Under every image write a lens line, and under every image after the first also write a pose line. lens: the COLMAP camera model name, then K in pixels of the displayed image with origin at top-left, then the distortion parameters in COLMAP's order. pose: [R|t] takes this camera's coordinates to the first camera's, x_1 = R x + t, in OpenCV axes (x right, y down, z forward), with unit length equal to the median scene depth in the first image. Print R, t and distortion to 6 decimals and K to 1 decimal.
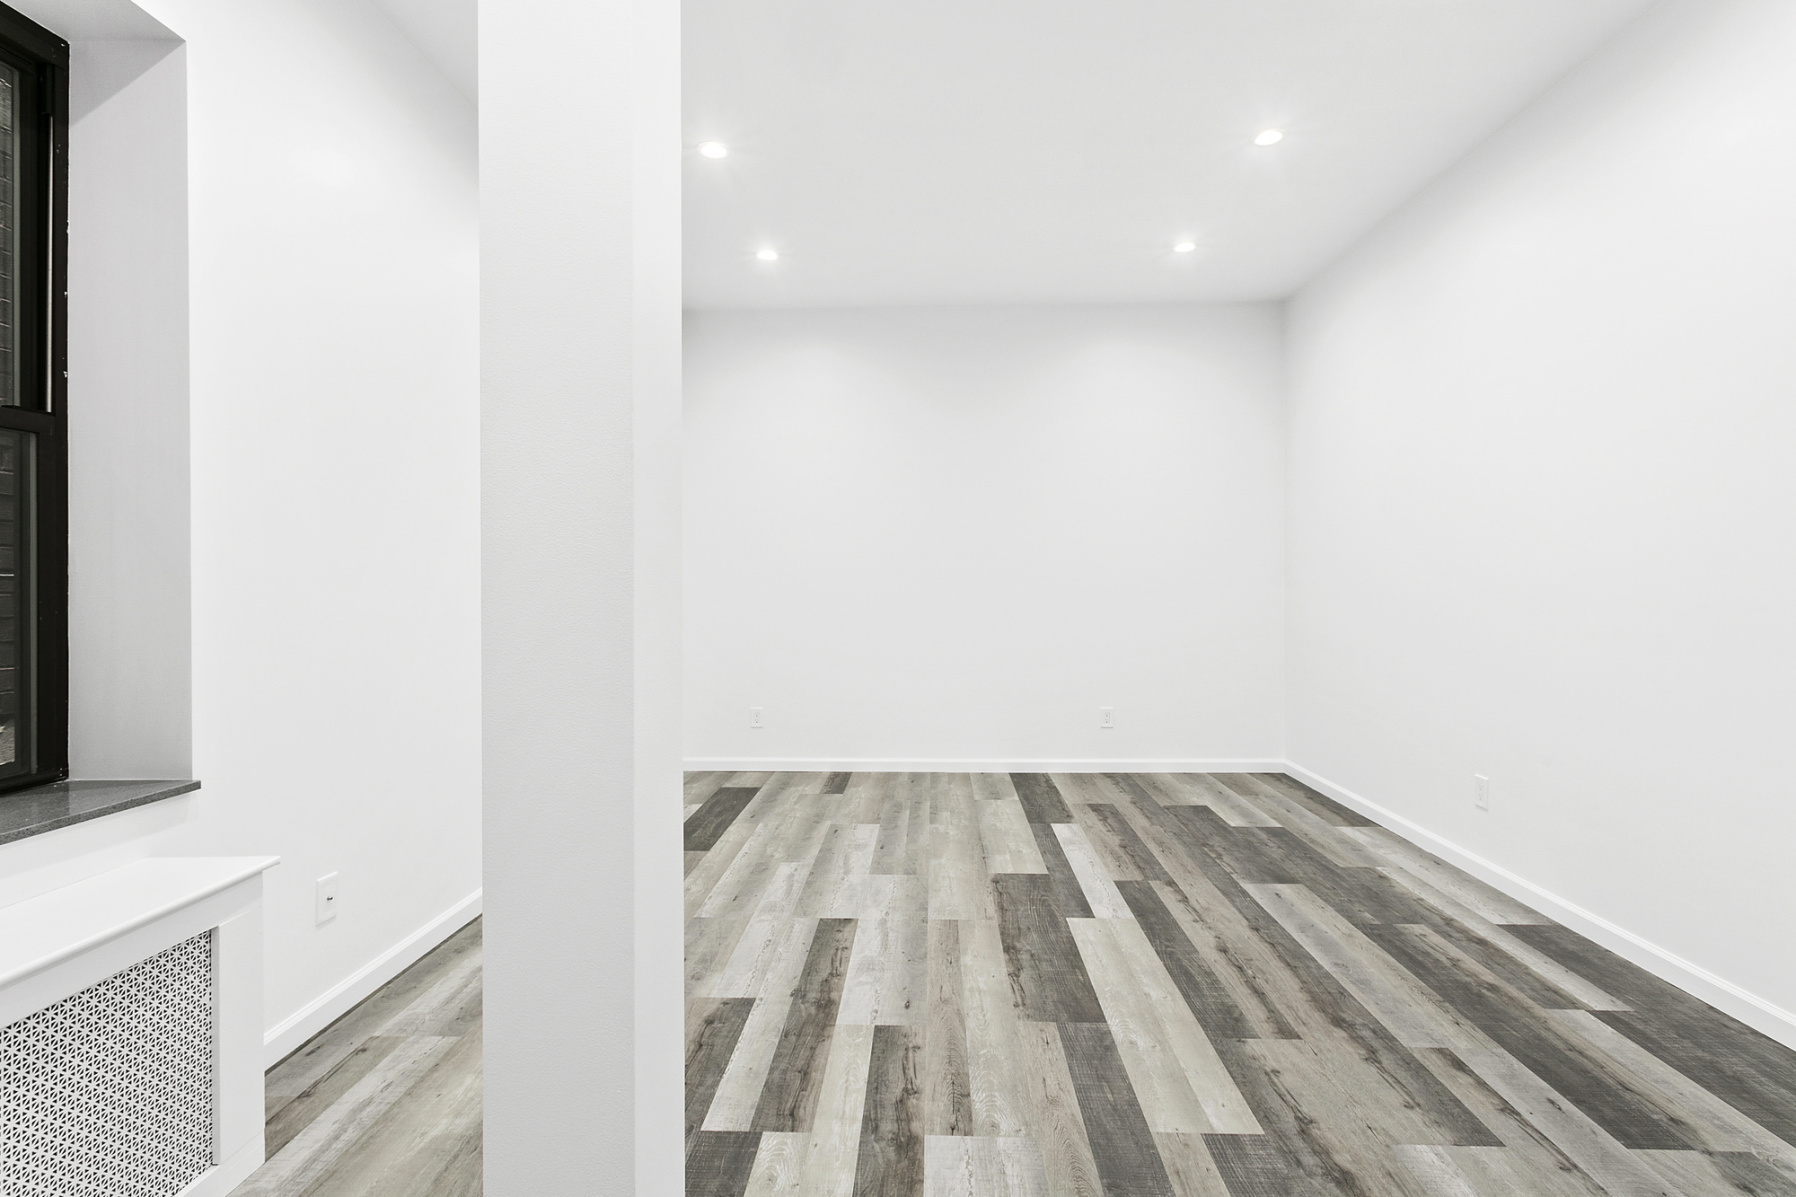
lens RADIAL K [[865.6, 0, 902.8], [0, 865.6, 589.5], [0, 0, 1]] dist [0.000670, 0.000108]
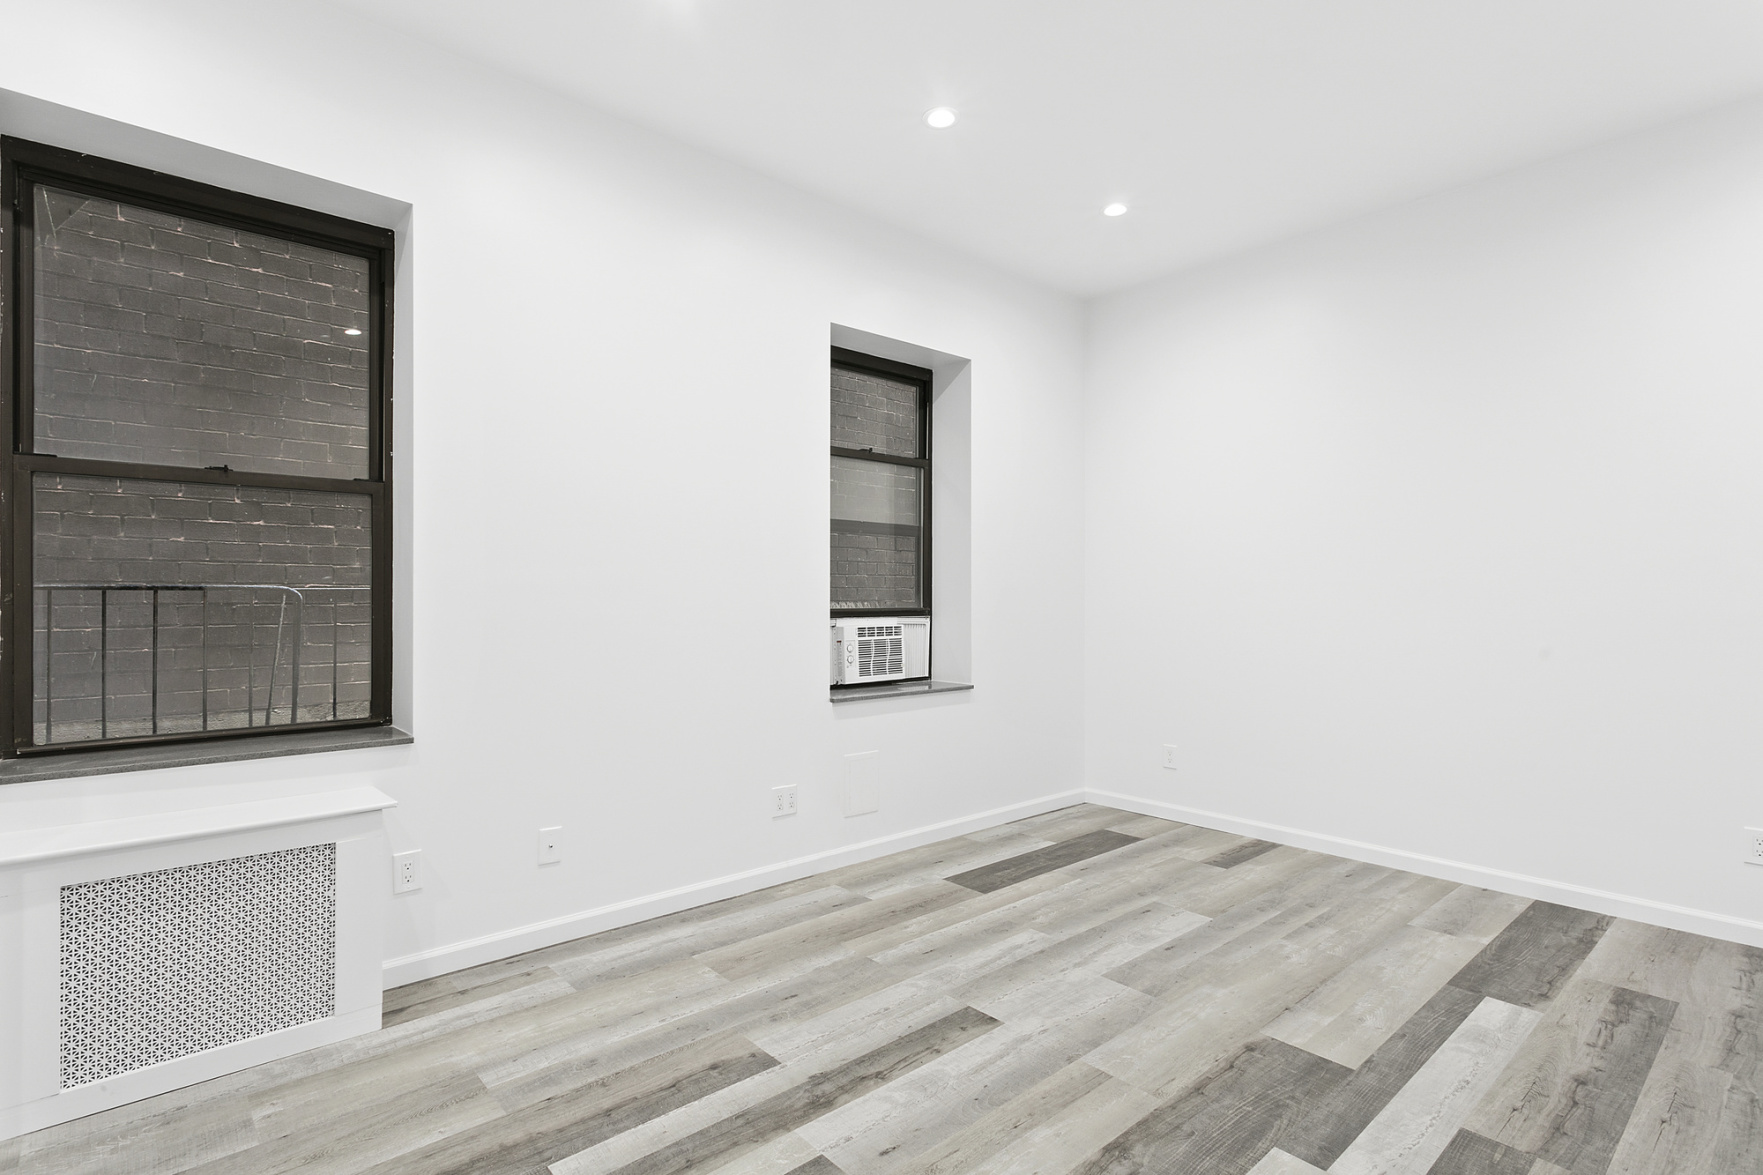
lens RADIAL K [[860.6, 0, 873.1], [0, 860.6, 601.8], [0, 0, 1]] dist [0.004259, 0.000889]
pose [[0.685602, 0.009533, -0.727914, 0.457195], [-0.011298, 0.999933, 0.002454, -0.004424], [0.727889, 0.006542, 0.685664, 0.392452]]
